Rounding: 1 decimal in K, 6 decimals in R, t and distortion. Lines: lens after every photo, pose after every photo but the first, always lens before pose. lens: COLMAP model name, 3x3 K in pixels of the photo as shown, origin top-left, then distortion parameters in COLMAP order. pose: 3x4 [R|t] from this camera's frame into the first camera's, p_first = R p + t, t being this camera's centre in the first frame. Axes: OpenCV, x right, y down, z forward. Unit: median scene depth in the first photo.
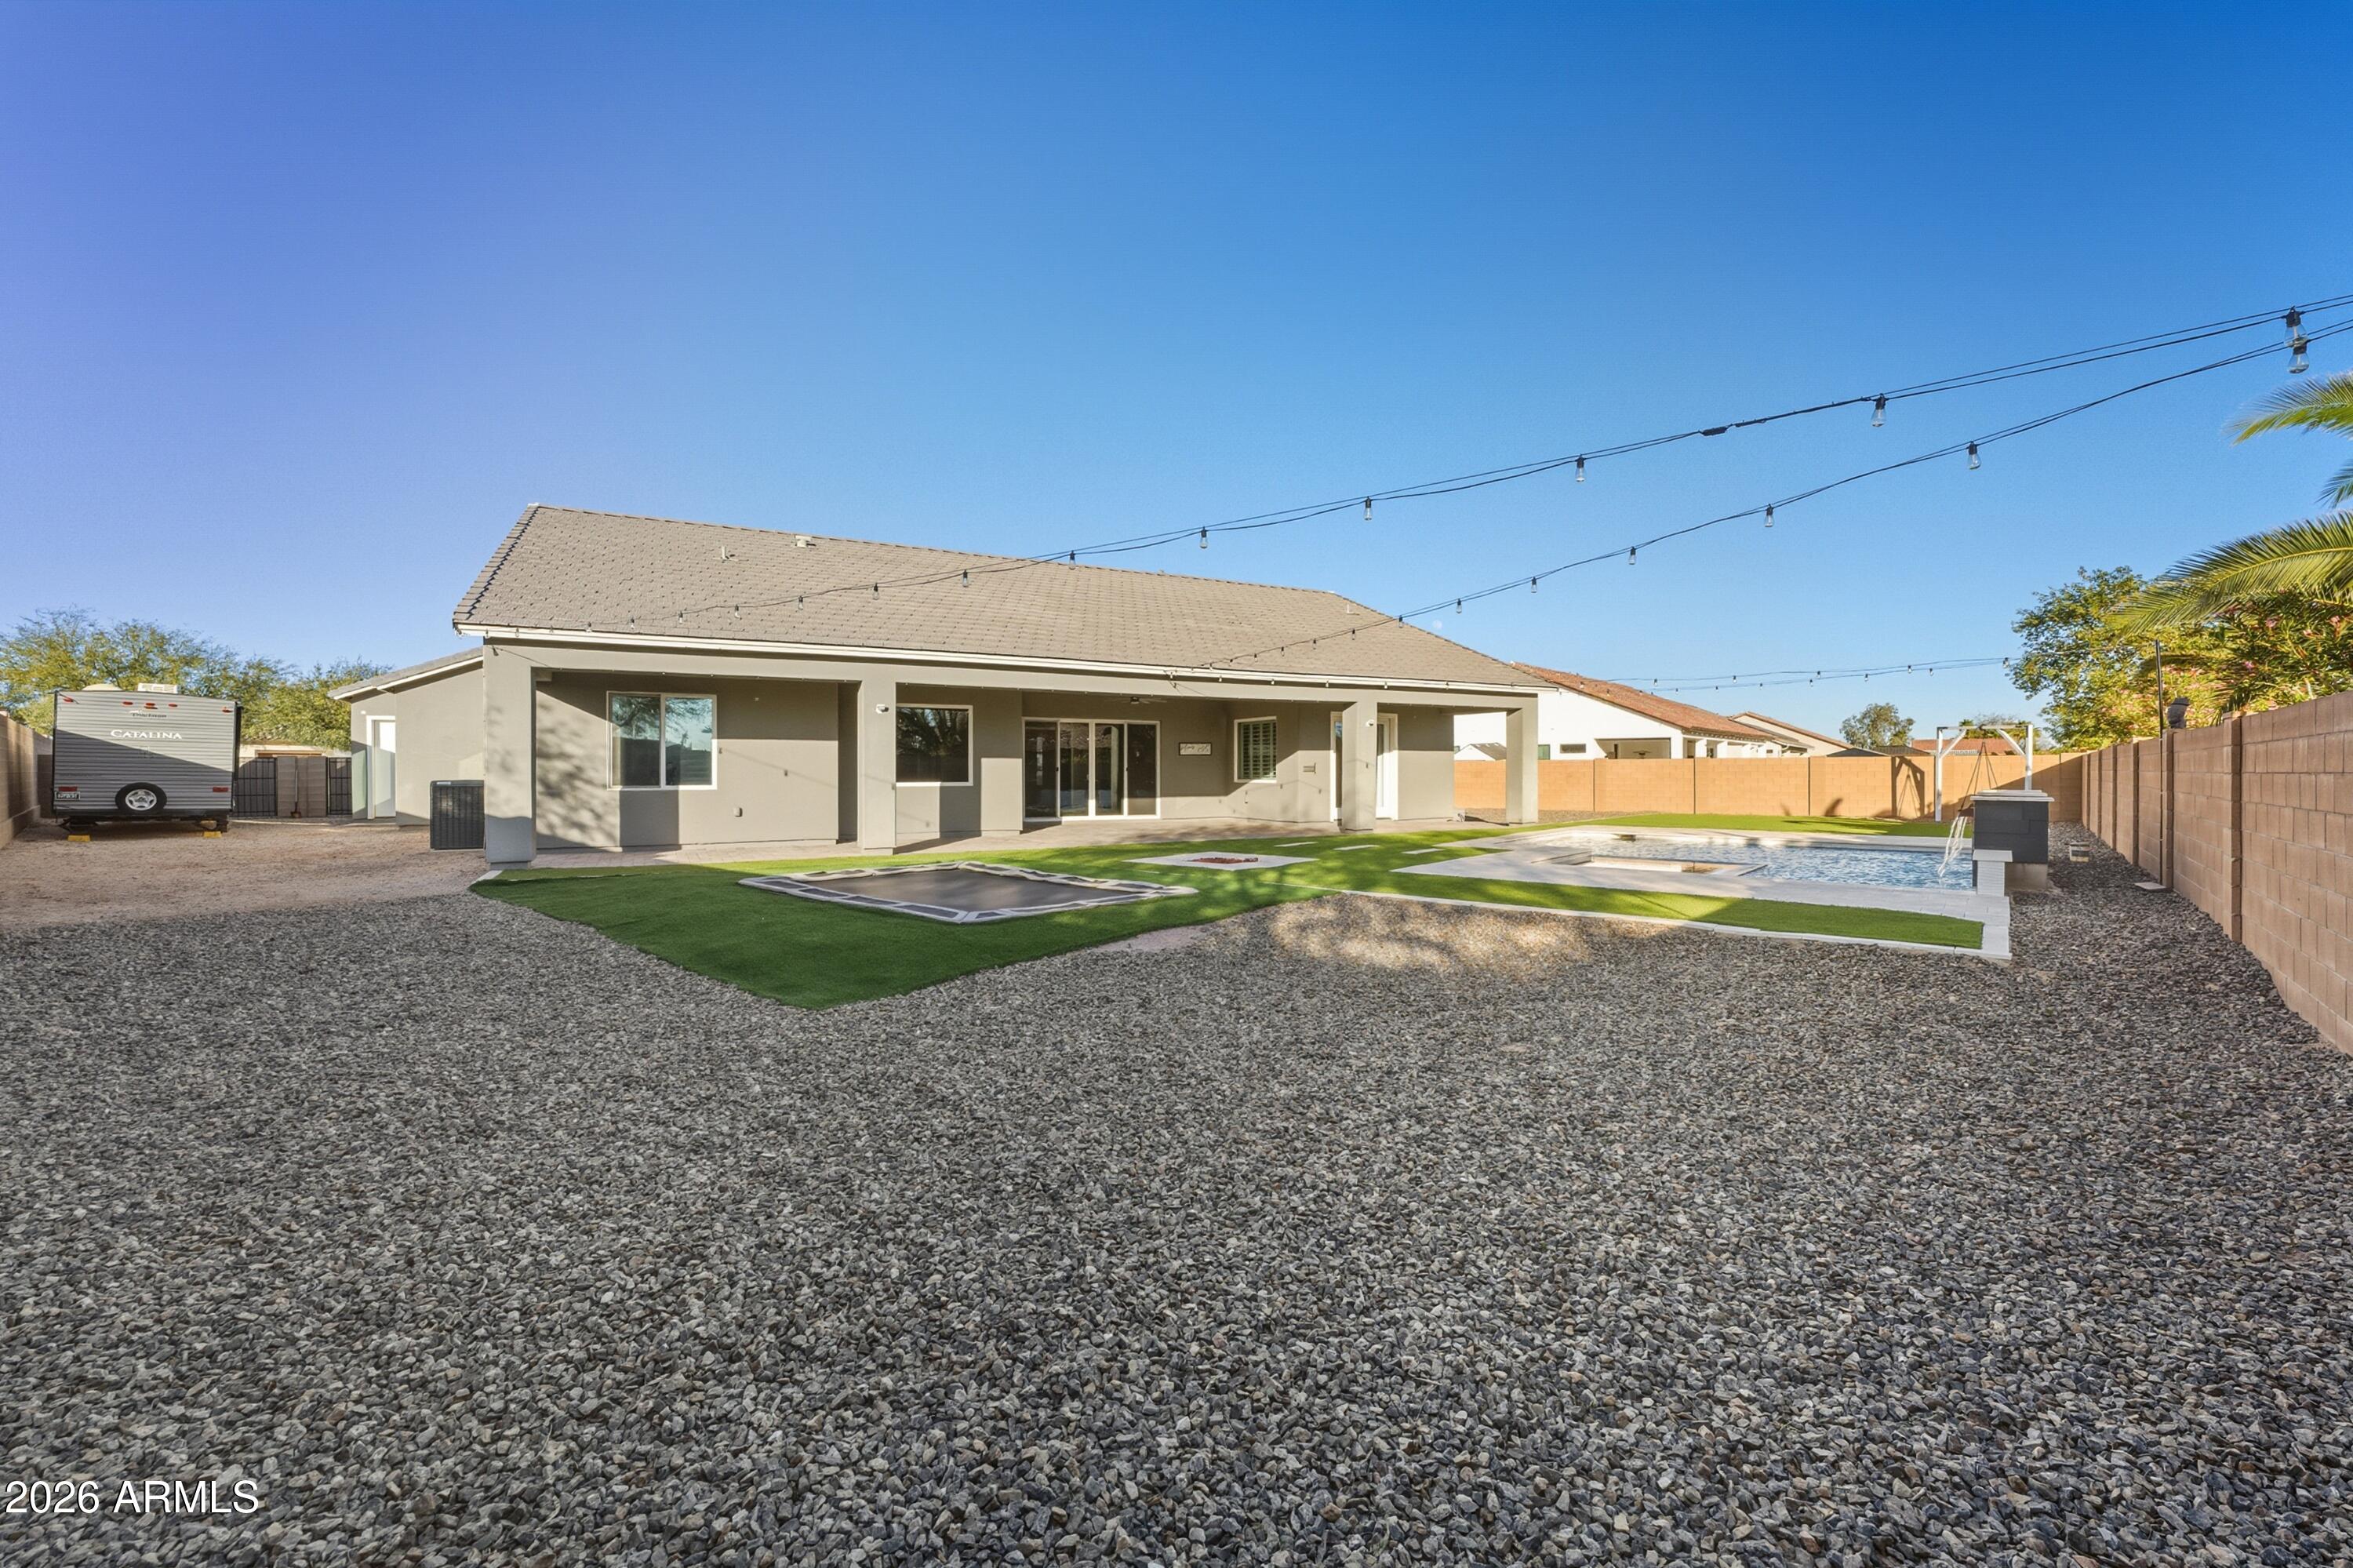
lens RADIAL K [[978.6, 0, 1169.7], [0, 978.6, 757.2], [0, 0, 1]] dist [0.001215, 0.000150]
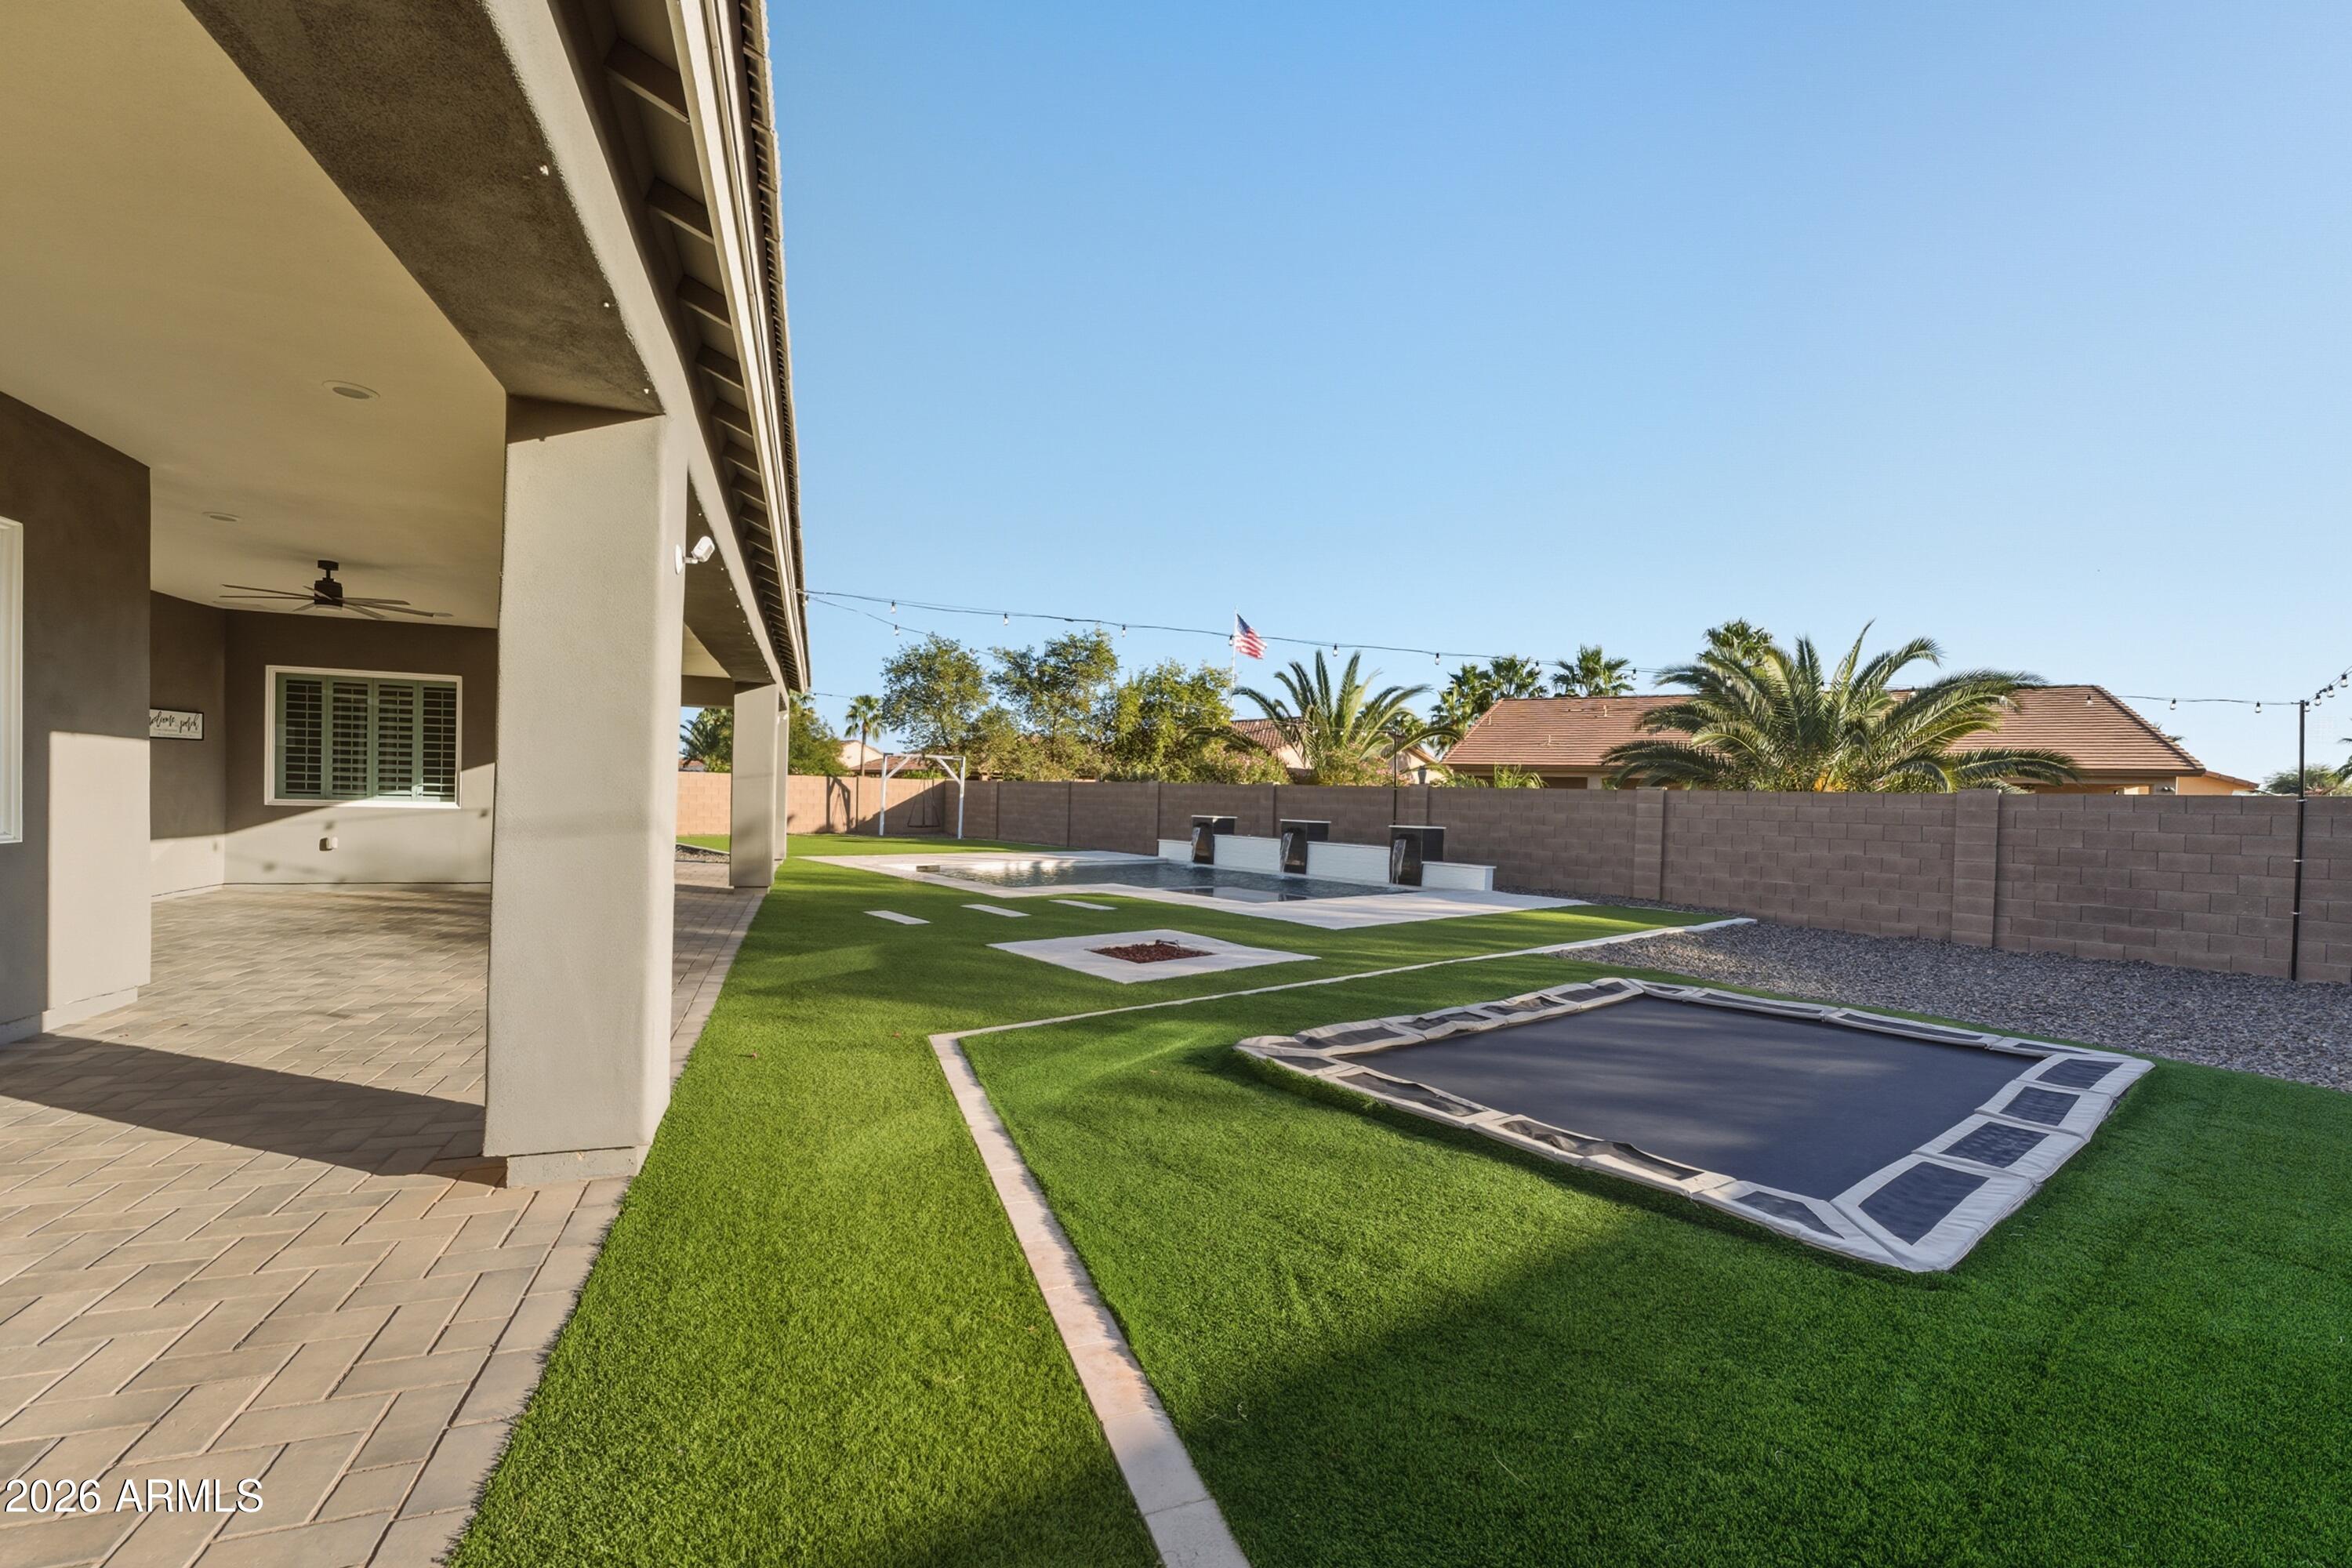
lens RADIAL K [[993.0, 0, 1181.7], [0, 993.0, 809.9], [0, 0, 1]] dist [0.000434, -0.000023]
pose [[0.147749, -0.009821, 0.988976, -0.339230], [-0.041433, 0.999011, 0.016111, 0.003278], [-0.988157, -0.043356, 0.147196, 0.538393]]
